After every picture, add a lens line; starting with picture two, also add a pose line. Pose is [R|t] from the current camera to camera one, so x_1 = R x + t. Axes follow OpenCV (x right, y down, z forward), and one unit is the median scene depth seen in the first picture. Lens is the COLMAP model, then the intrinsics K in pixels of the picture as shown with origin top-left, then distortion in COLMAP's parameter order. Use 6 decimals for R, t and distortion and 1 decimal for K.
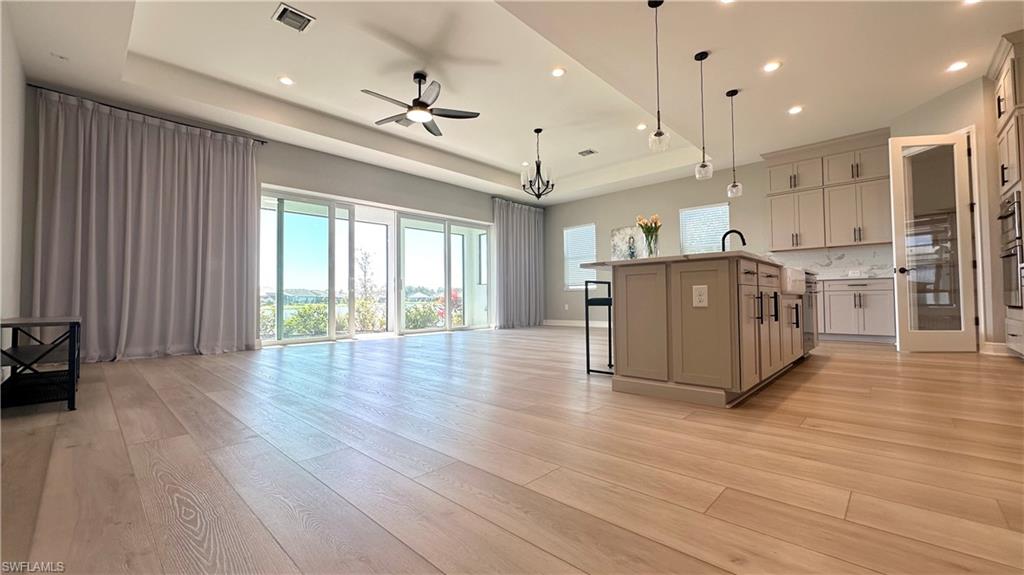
lens RADIAL K [[406.6, 0, 511.6], [0, 406.6, 289.1], [0, 0, 1]] dist [0.008201, -0.000128]
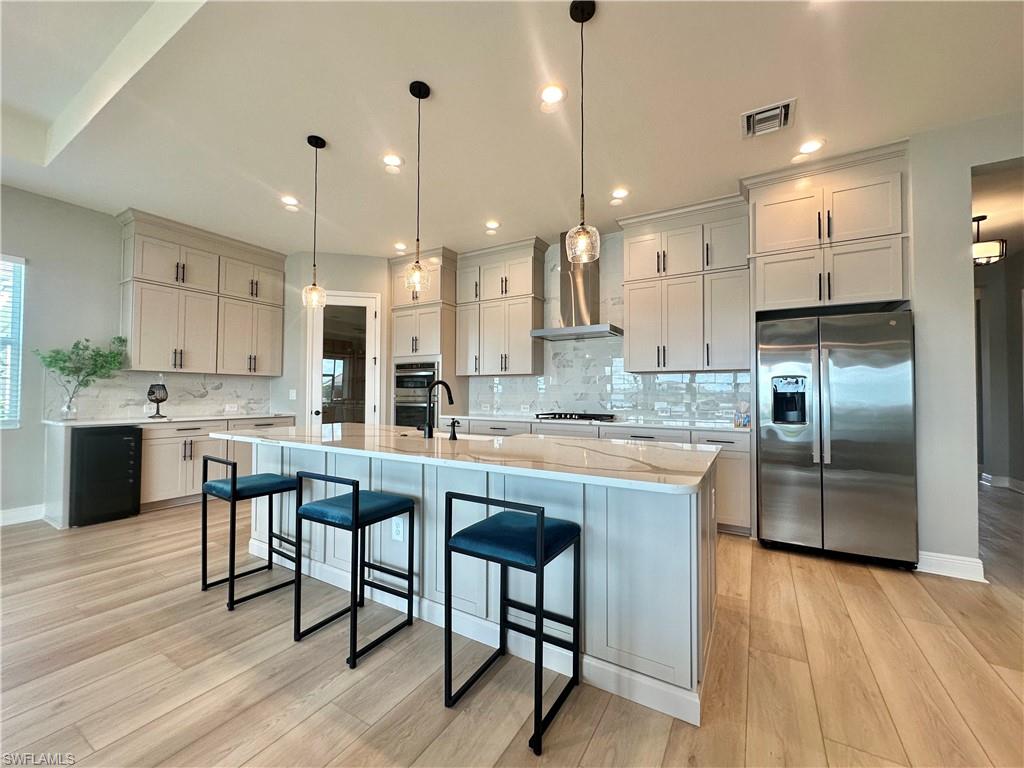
lens RADIAL K [[407.3, 0, 508.9], [0, 407.3, 387.5], [0, 0, 1]] dist [0.004401, 0.000579]
pose [[-0.216466, 0.031646, 0.975777, -0.094369], [-0.025692, 0.998944, -0.038097, -0.064077], [-0.975952, -0.033316, -0.215424, 0.648222]]
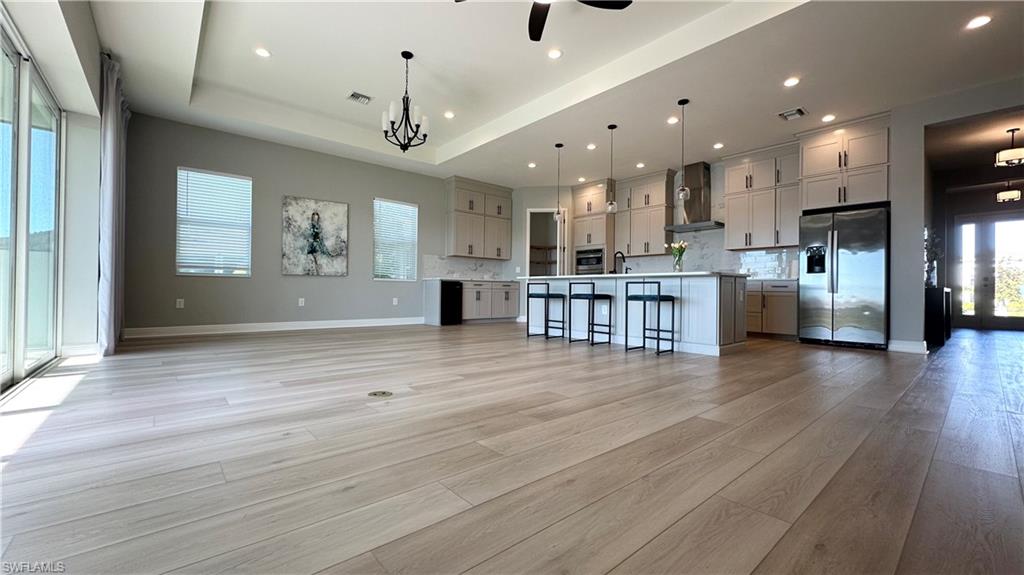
lens RADIAL K [[406.6, 0, 508.4], [0, 406.6, 290.2], [0, 0, 1]] dist [0.008201, -0.000128]
pose [[0.122861, 0.015588, 0.992301, -0.643044], [-0.038649, 0.999193, -0.010911, 0.023355], [-0.991671, -0.037011, 0.123365, 0.756508]]
